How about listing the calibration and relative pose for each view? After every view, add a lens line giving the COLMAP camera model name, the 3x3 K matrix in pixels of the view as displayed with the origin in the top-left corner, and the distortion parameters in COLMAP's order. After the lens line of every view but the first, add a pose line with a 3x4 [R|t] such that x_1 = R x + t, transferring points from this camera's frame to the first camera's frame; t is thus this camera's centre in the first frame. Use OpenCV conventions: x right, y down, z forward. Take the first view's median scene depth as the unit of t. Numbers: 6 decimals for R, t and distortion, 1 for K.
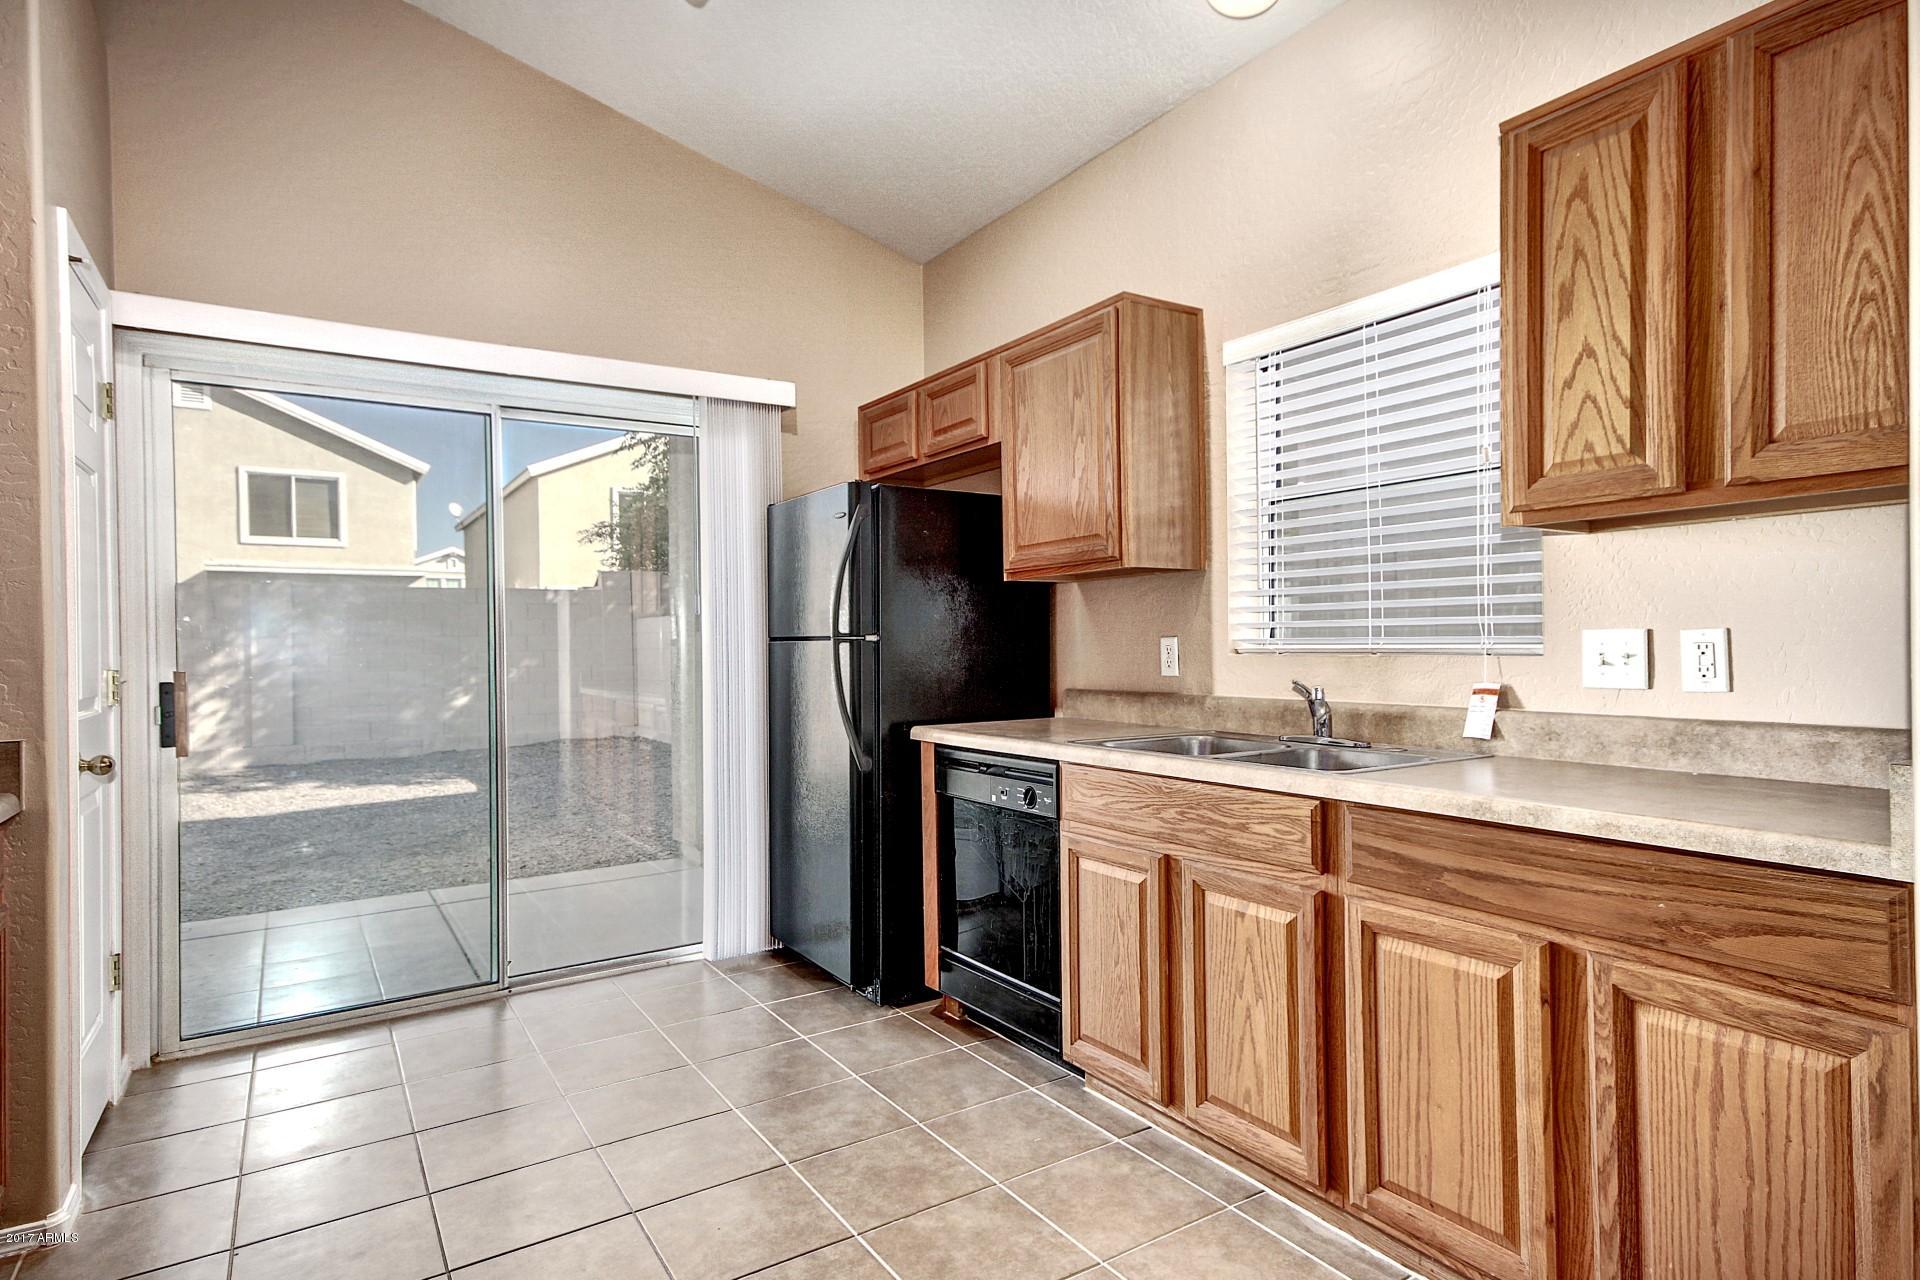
lens RADIAL K [[1013.6, 0, 959.9], [0, 1013.6, 647.6], [0, 0, 1]] dist [0.007107, 0.001955]
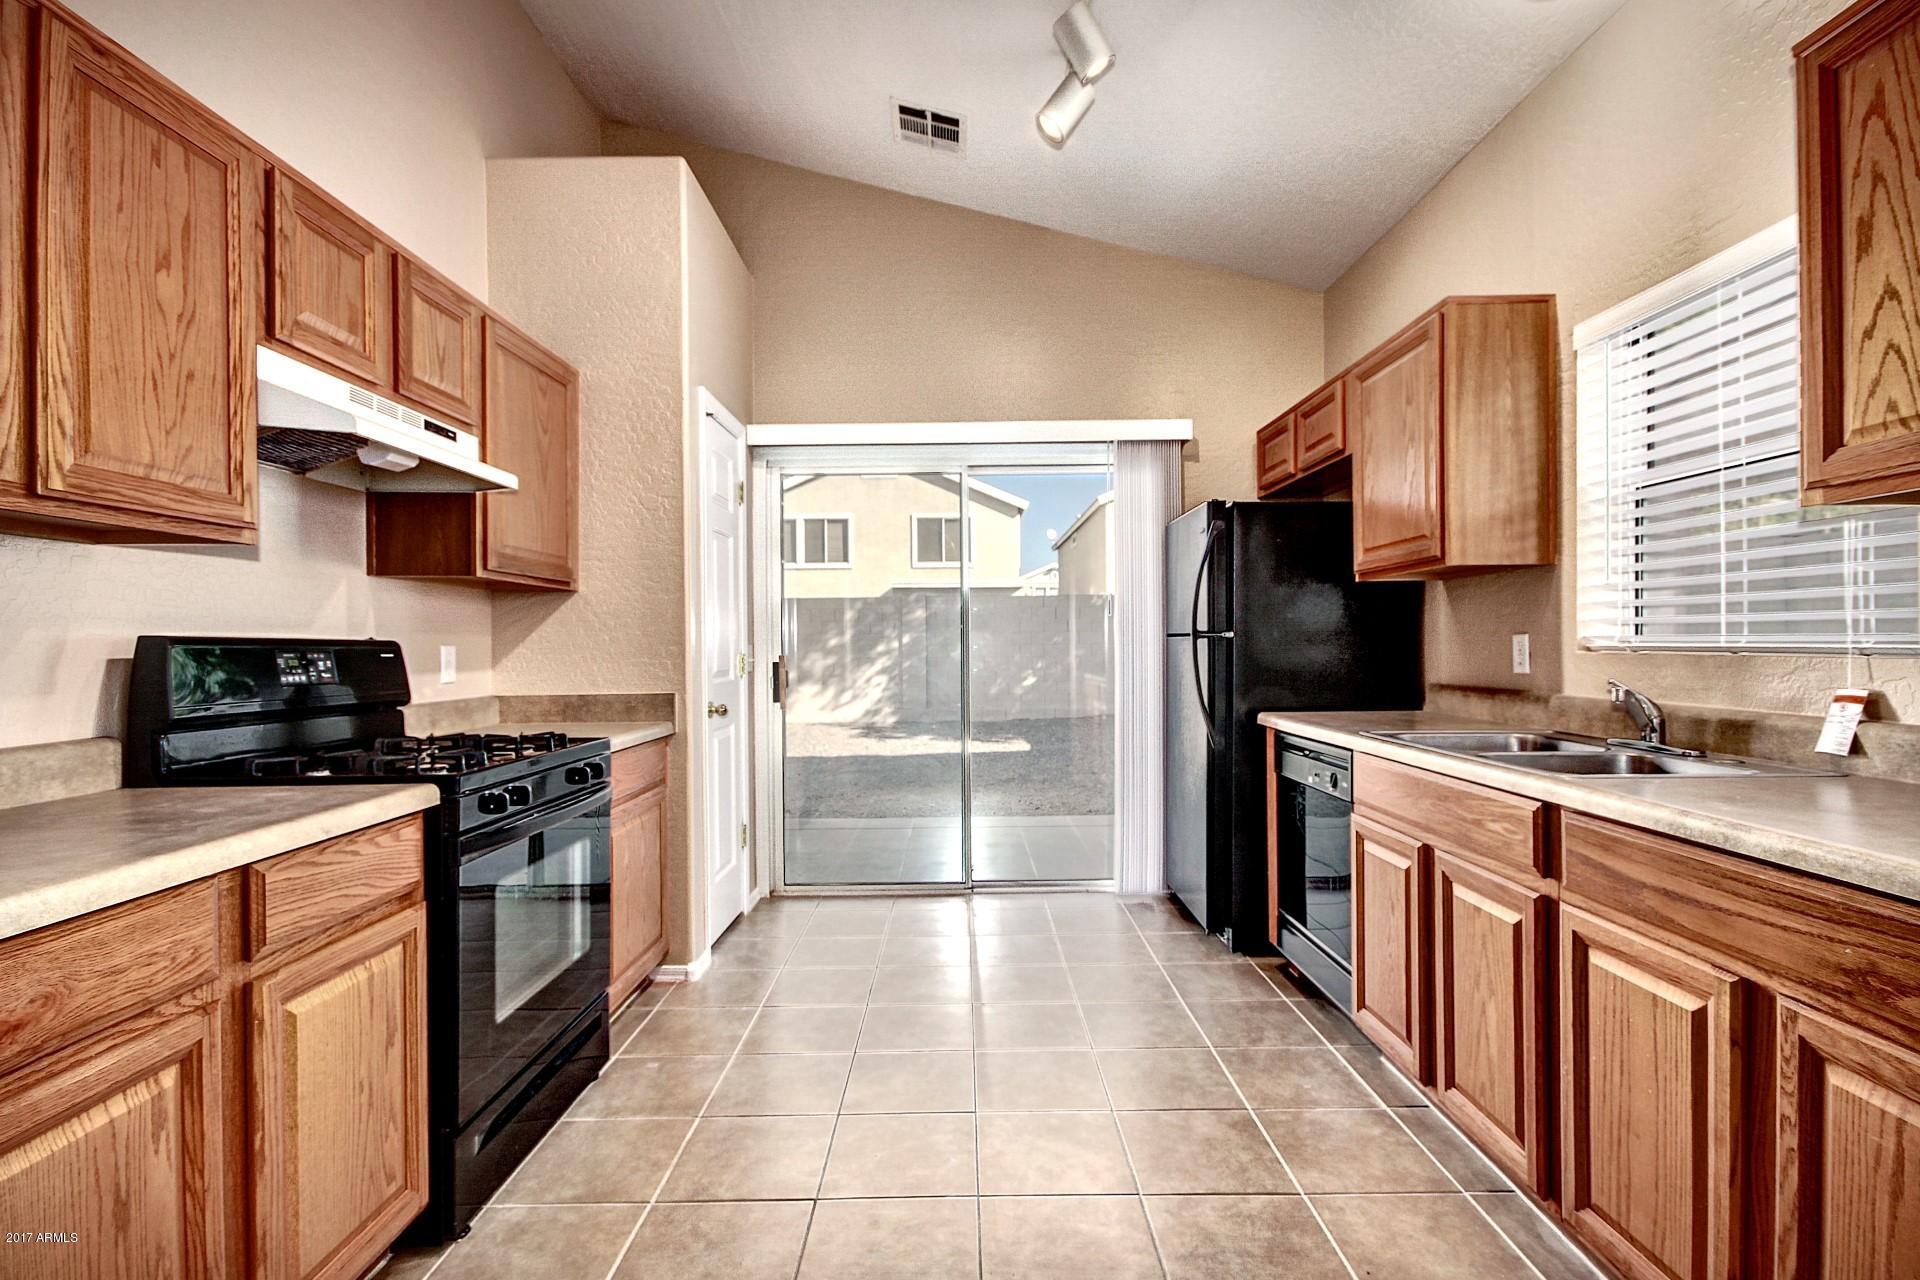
lens RADIAL K [[872.9, 0, 969.2], [0, 872.9, 648.6], [0, 0, 1]] dist [0.010236, -0.013749]
pose [[0.842318, 0.008646, -0.538912, 0.250783], [-0.004426, 0.999949, 0.009124, -0.001741], [0.538963, -0.005300, 0.842313, -0.003474]]
